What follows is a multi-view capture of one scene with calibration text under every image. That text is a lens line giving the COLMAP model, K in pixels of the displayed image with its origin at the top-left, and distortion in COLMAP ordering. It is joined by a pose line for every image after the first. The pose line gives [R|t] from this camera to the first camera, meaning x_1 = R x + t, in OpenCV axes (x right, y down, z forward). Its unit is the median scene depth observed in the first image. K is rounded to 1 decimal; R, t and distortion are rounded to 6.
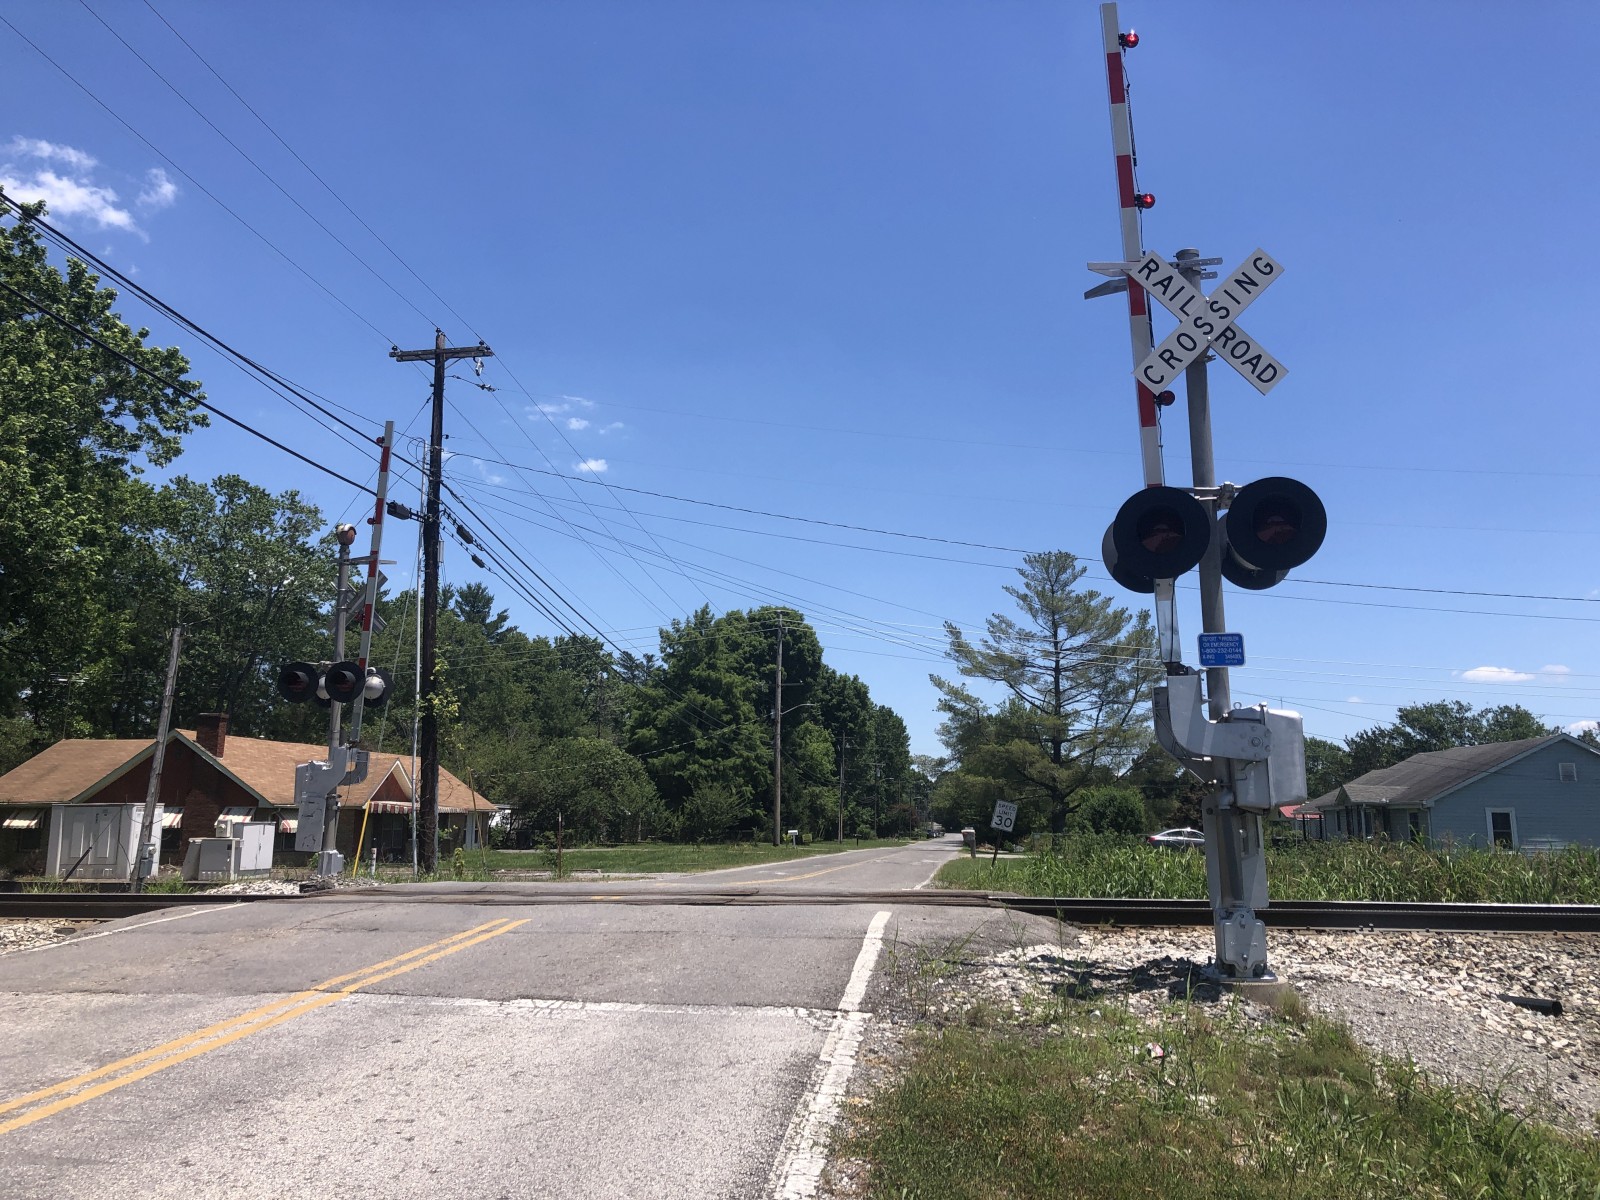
lens RADIAL K [[1267.8, 0, 808.9], [0, 1267.8, 557.6], [0, 0, 1]] dist [0.049416, -0.099950]
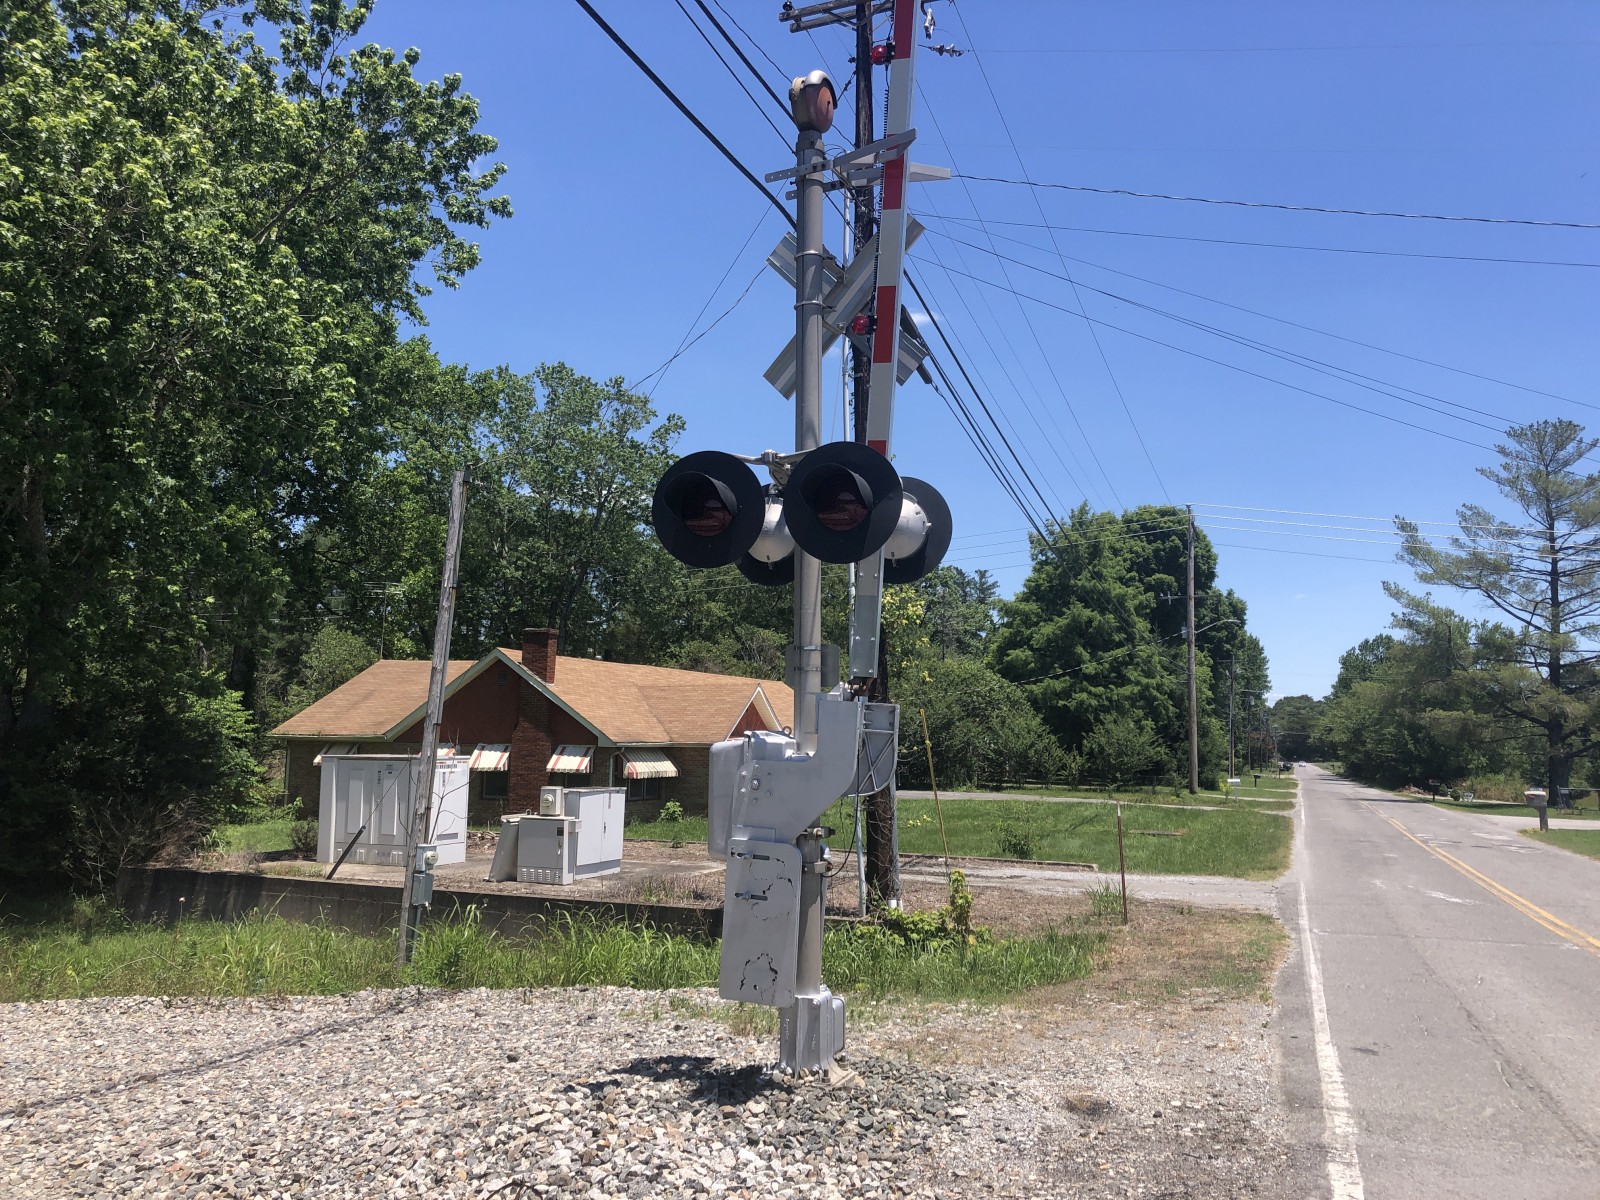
lens RADIAL K [[1267.8, 0, 822.1], [0, 1267.8, 548.7], [0, 0, 1]] dist [0.049416, -0.099950]
pose [[0.974738, -0.016683, -0.222728, -0.143162], [0.028689, 0.998298, 0.050776, 0.045174], [0.221502, -0.055883, 0.973557, 0.327016]]
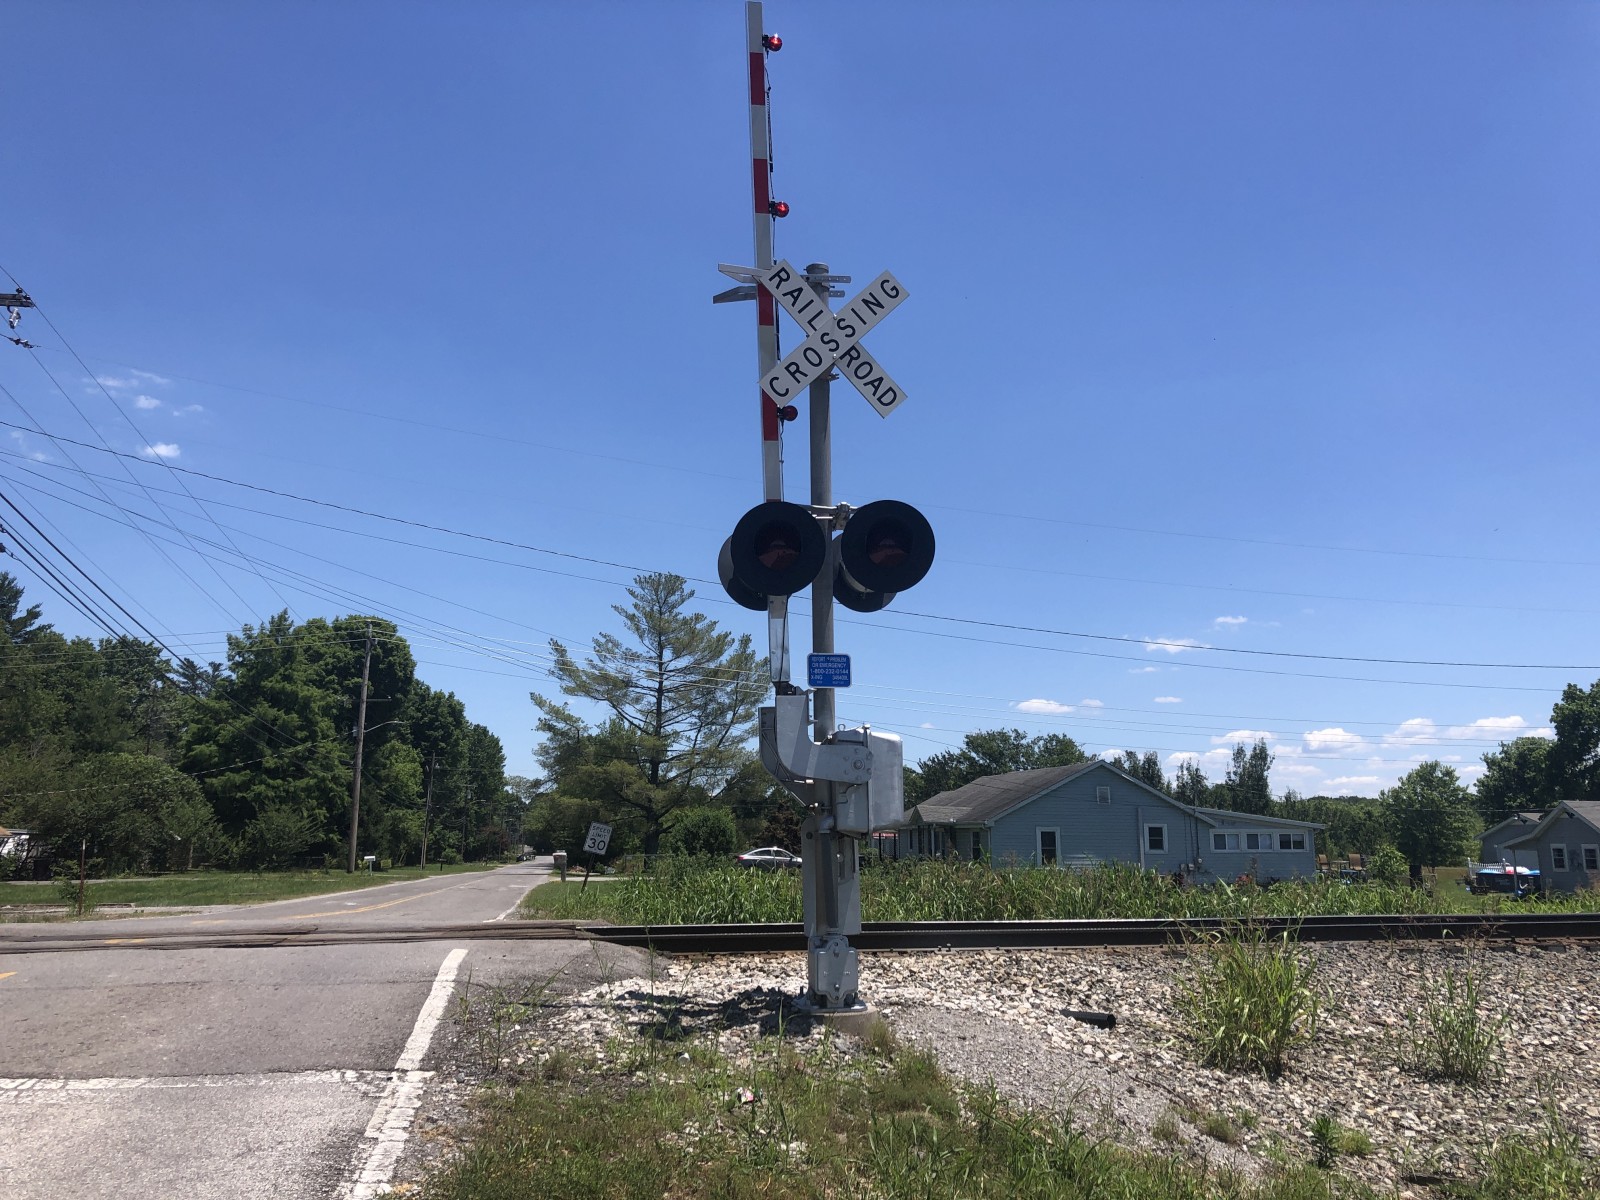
lens RADIAL K [[1267.8, 0, 807.5], [0, 1267.8, 561.6], [0, 0, 1]] dist [0.049416, -0.099950]
pose [[0.952646, 0.057657, 0.298565, 0.002704], [-0.053774, 0.998328, -0.021209, 0.002752], [-0.299289, 0.004149, 0.954154, 0.019474]]
